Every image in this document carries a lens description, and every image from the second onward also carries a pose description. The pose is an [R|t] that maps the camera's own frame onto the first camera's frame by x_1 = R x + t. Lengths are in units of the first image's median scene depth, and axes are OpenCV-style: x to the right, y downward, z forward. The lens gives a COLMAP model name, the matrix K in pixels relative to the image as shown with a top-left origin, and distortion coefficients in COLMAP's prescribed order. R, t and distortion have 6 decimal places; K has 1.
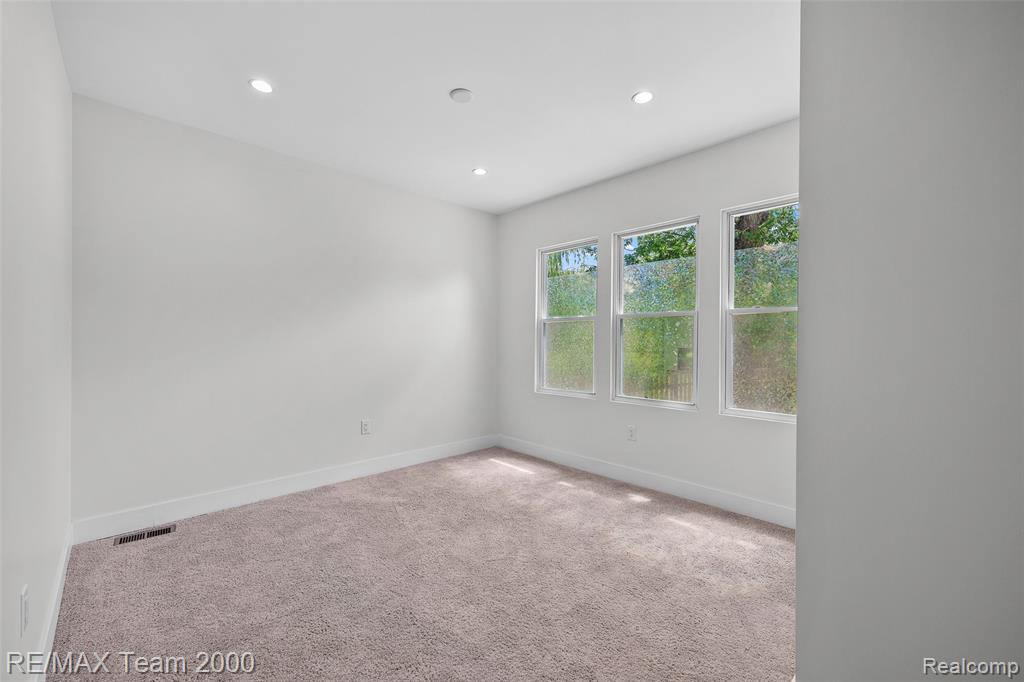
lens RADIAL K [[414.7, 0, 517.9], [0, 414.7, 343.3], [0, 0, 1]] dist [0.000639, -0.000048]
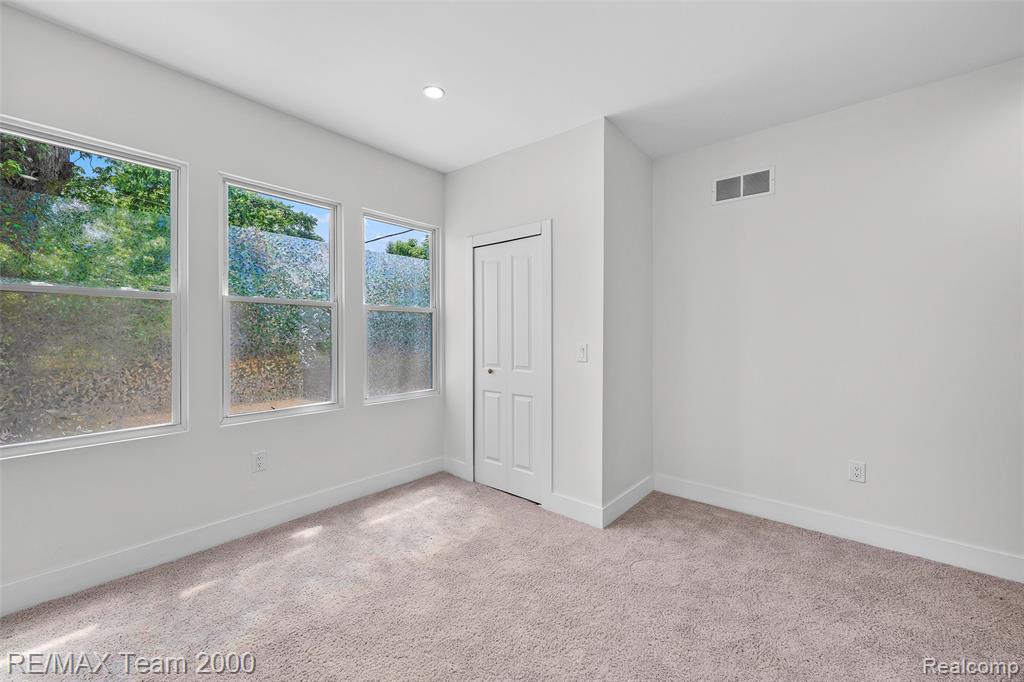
lens RADIAL K [[414.7, 0, 517.8], [0, 414.7, 335.5], [0, 0, 1]] dist [0.000639, -0.000048]
pose [[-0.111132, -0.014721, 0.993697, -0.547168], [-0.004276, 0.999888, 0.014335, -0.018269], [-0.993796, -0.002656, -0.111183, 0.697629]]
